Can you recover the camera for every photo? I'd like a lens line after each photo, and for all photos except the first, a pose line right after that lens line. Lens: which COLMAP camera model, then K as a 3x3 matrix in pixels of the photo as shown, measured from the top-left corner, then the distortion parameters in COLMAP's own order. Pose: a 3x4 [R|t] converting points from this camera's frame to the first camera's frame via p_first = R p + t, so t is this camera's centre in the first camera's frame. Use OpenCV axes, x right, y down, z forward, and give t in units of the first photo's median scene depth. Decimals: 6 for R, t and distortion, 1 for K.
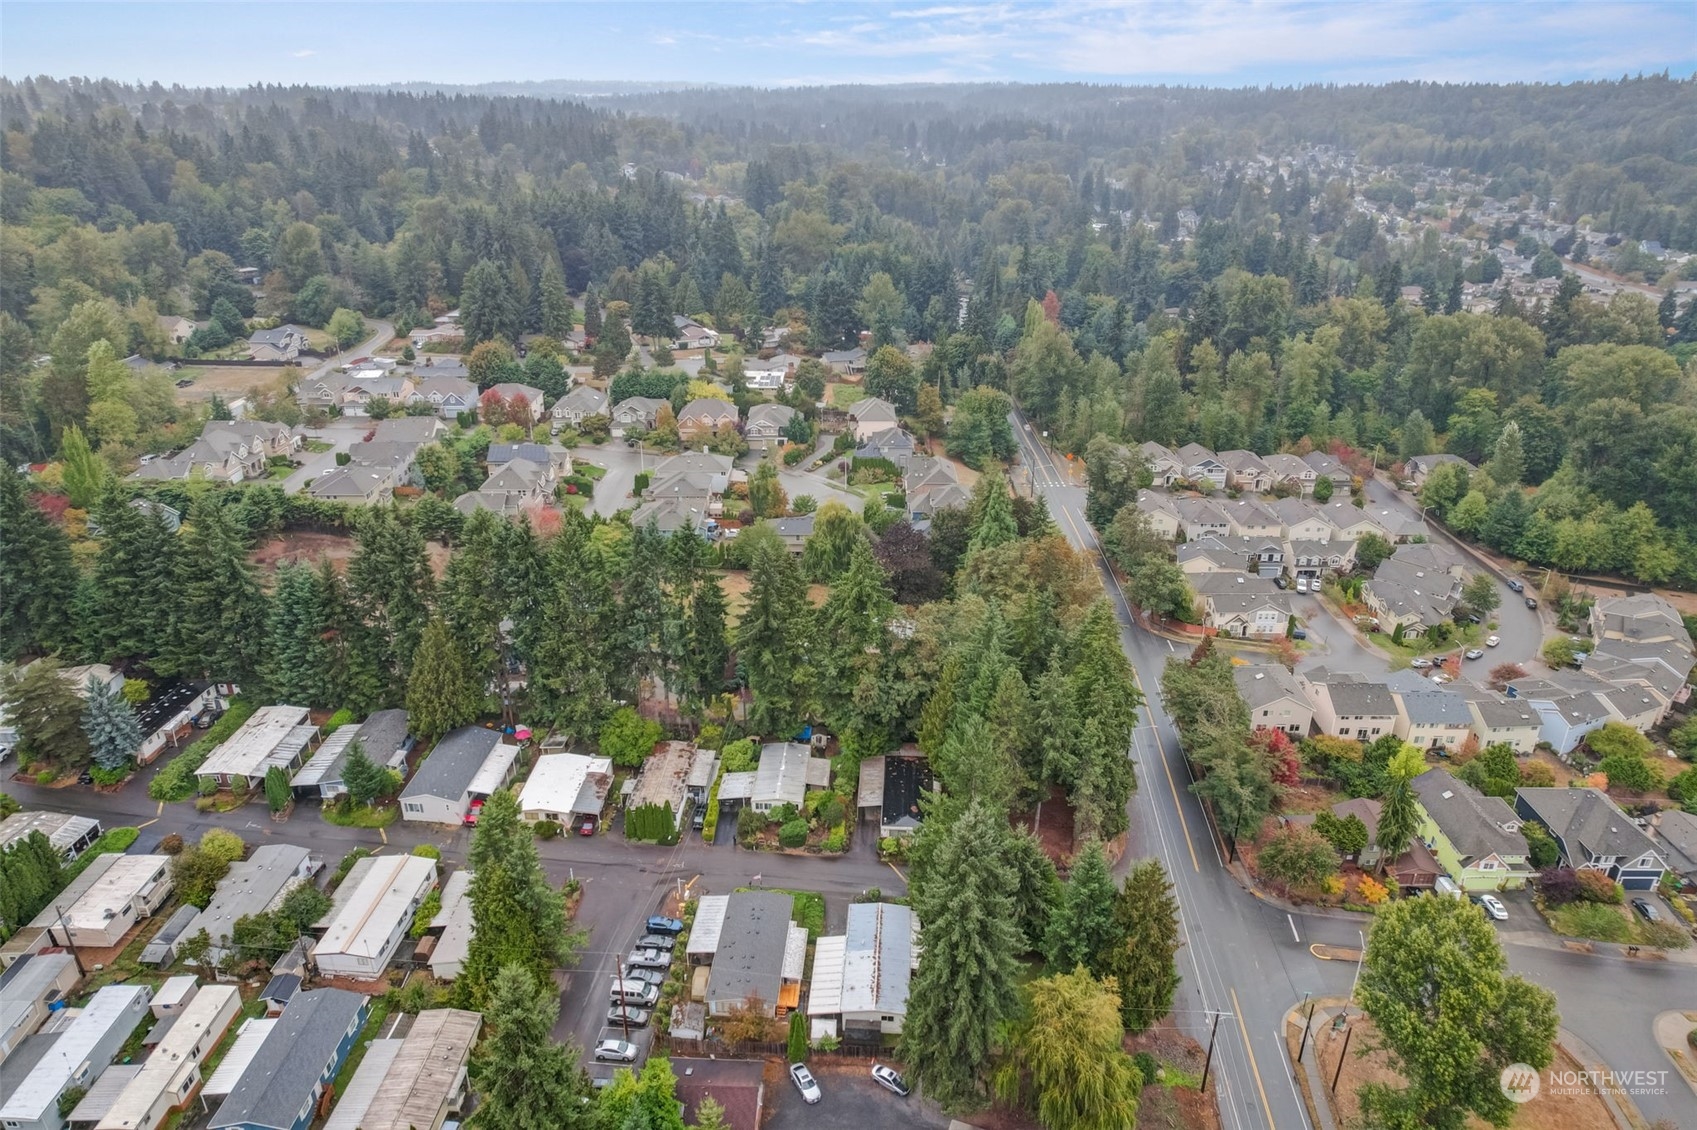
lens RADIAL K [[1101.3, 0, 848.5], [0, 1101.3, 565.0], [0, 0, 1]] dist [-0.074730, 0.066393]
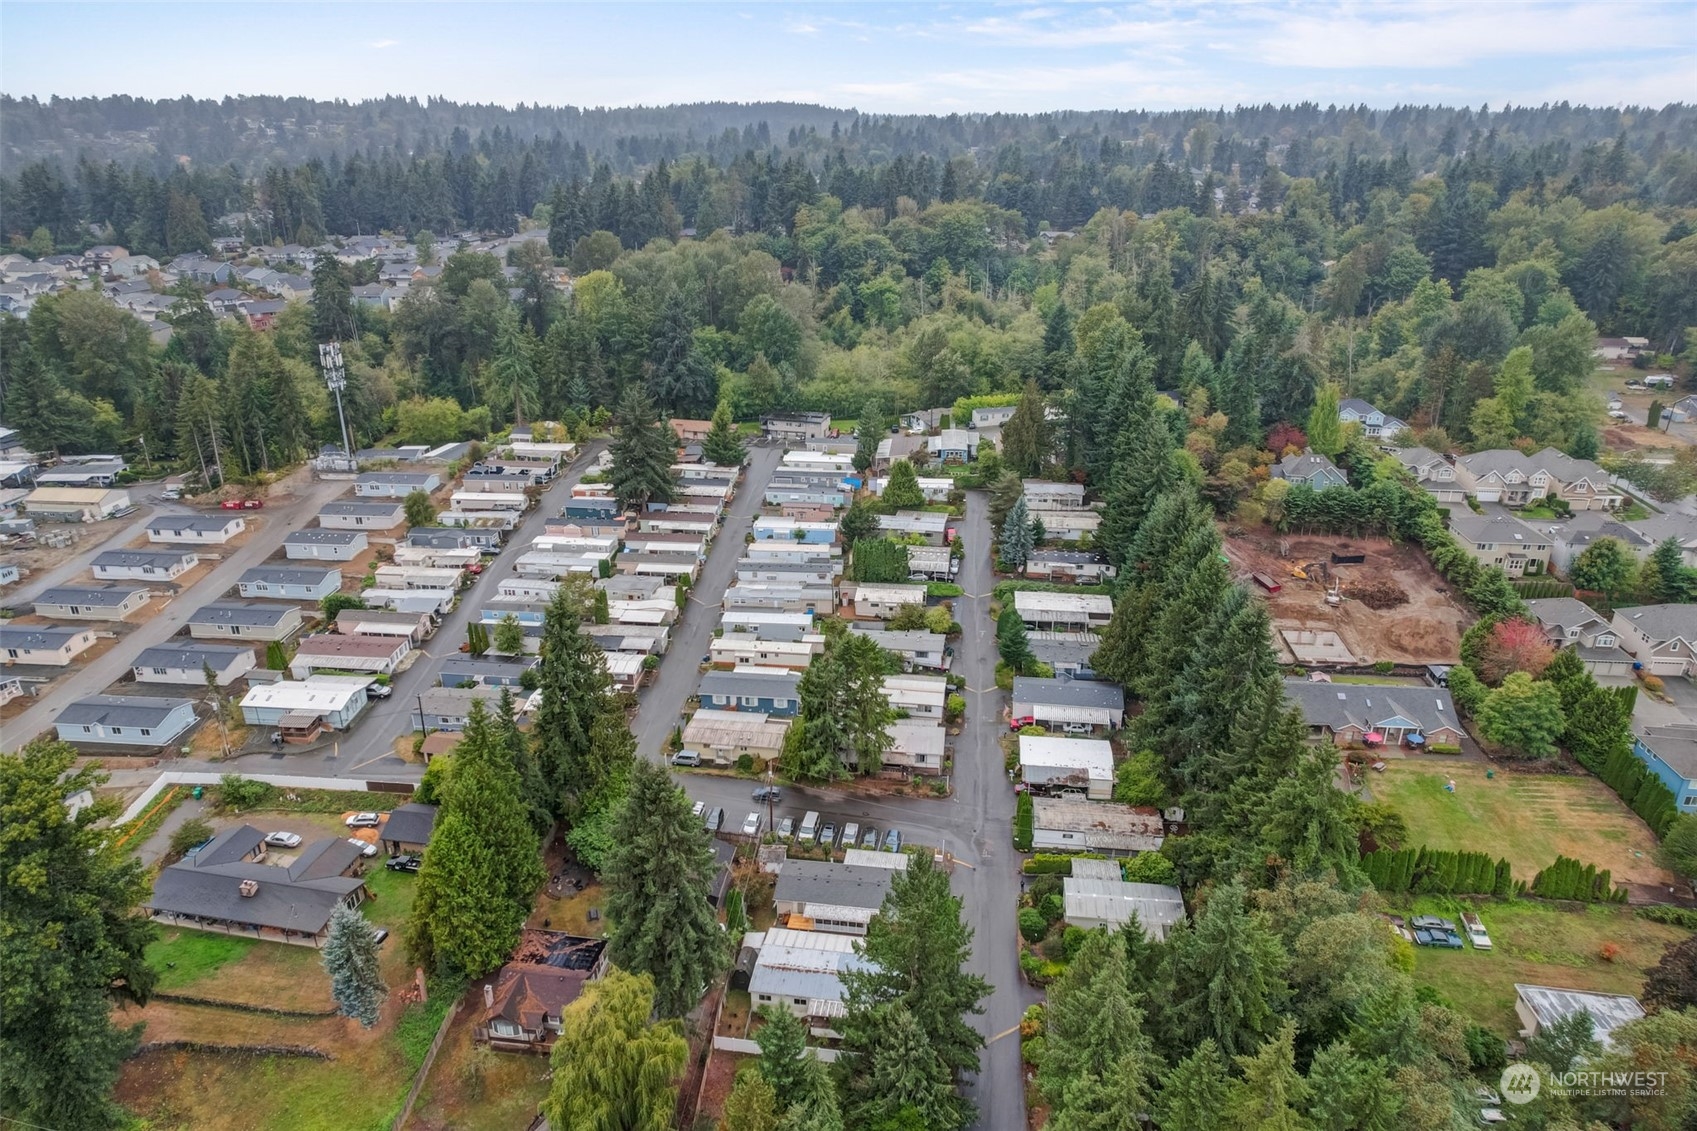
lens RADIAL K [[1083.3, 0, 866.5], [0, 1083.3, 561.6], [0, 0, 1]] dist [-0.063794, 0.049778]
pose [[-0.083948, 0.374647, -0.923359, 0.616716], [-0.398890, 0.836513, 0.375676, -0.259160], [0.913148, 0.399856, 0.079220, 0.646433]]
